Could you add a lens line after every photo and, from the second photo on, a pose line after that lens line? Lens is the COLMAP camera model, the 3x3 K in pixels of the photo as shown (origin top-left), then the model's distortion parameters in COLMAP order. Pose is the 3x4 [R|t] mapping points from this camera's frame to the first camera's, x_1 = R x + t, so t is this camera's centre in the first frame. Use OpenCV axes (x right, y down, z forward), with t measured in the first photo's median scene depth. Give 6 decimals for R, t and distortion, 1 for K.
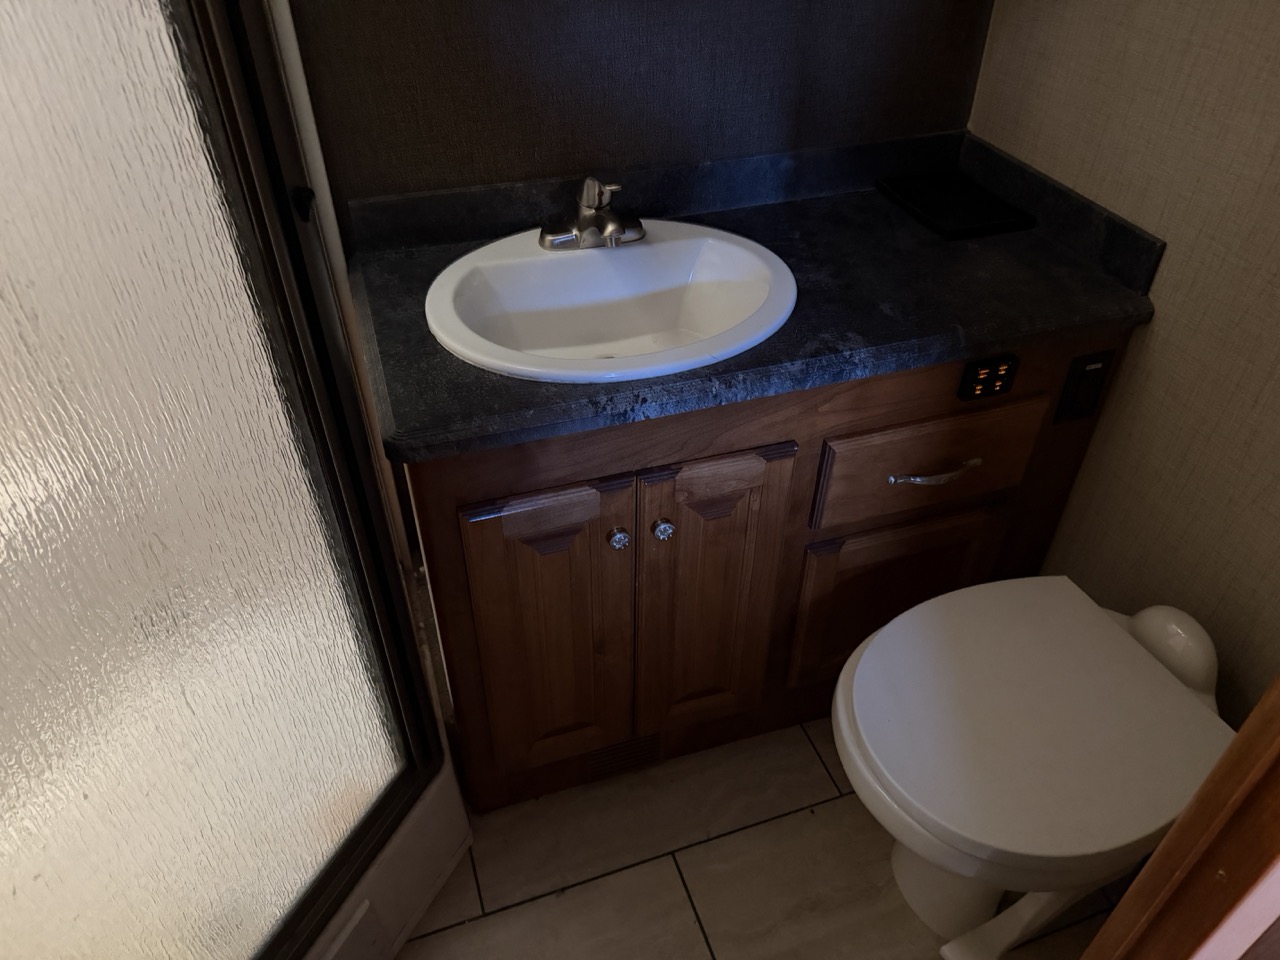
lens RADIAL K [[903.1, 0, 636.2], [0, 903.1, 474.3], [0, 0, 1]] dist [0.160612, -0.317394]
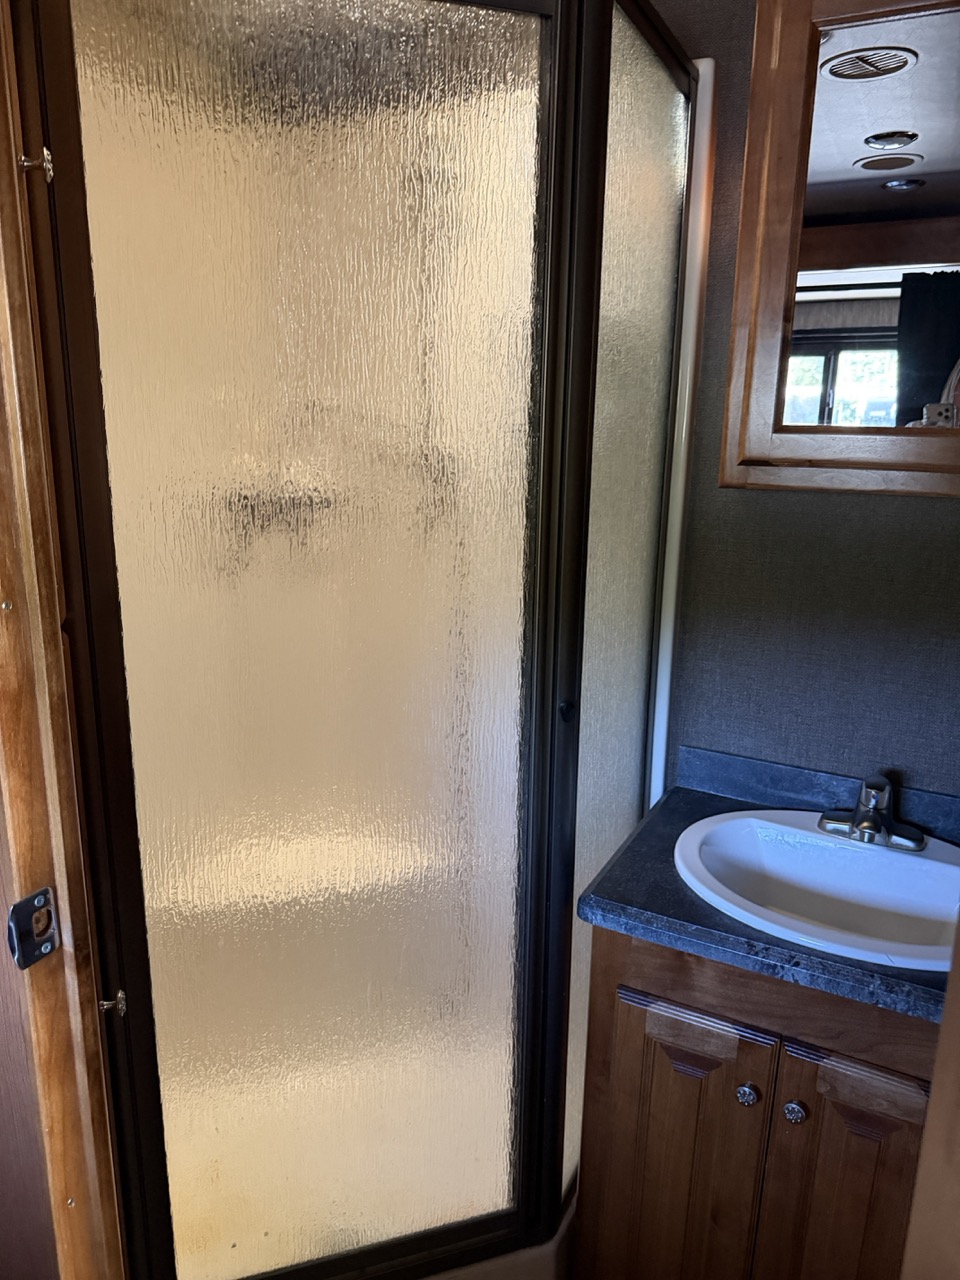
lens RADIAL K [[893.1, 0, 480.0], [0, 893.1, 640.0], [0, 0, 1]] dist [0.102791, -0.121492]
pose [[0.709786, 0.182313, -0.680416, 0.366429], [-0.462134, 0.849520, -0.254458, 0.035959], [0.531636, 0.495054, 0.687230, -0.114973]]
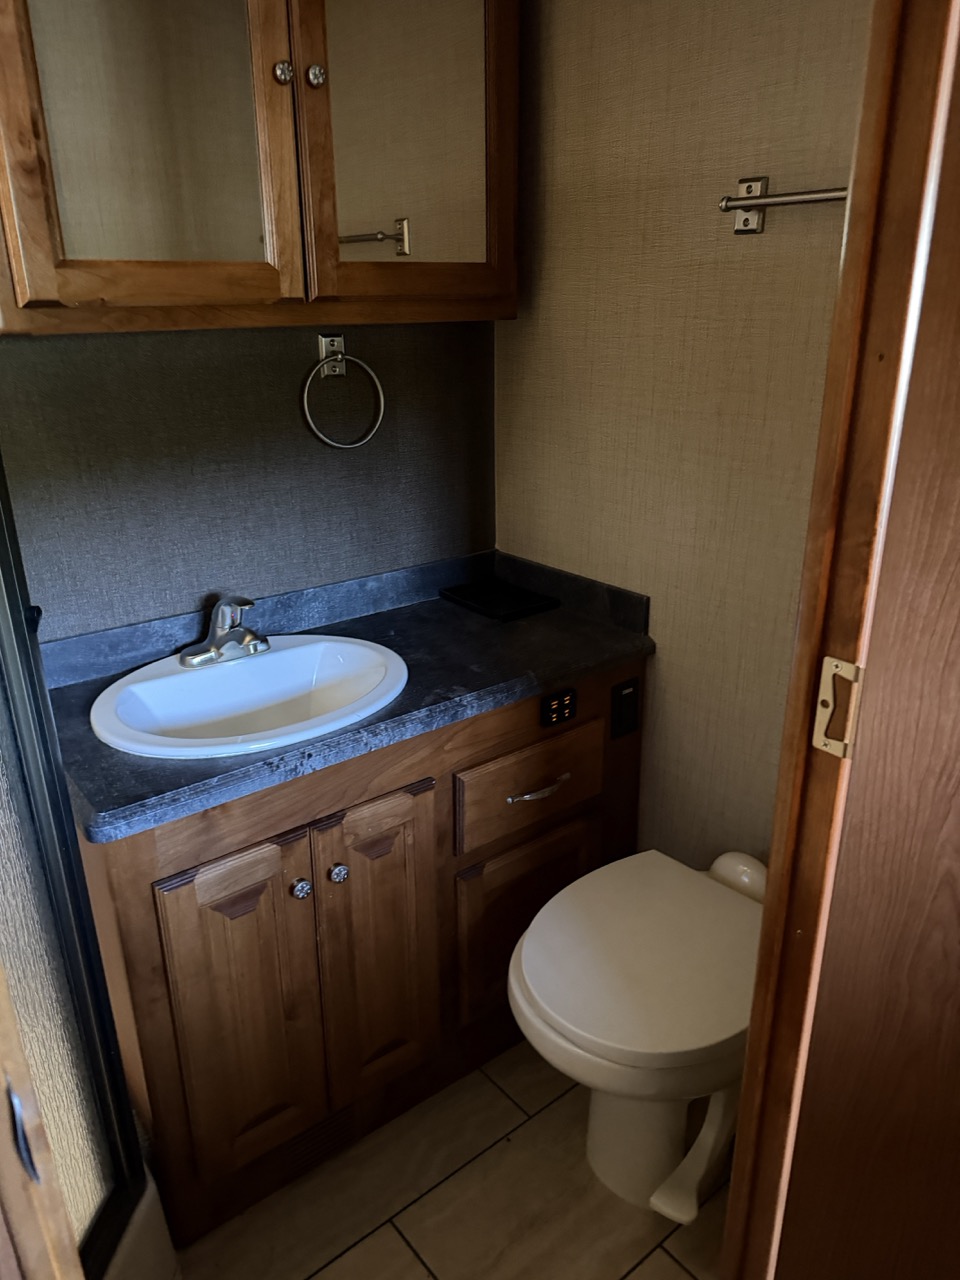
lens RADIAL K [[902.9, 0, 476.9], [0, 902.9, 625.3], [0, 0, 1]] dist [0.099303, -0.136790]
pose [[0.940377, -0.124516, 0.316522, -0.129763], [0.222509, 0.929039, -0.295595, 0.149268], [-0.257255, 0.348400, 0.901353, -0.191193]]
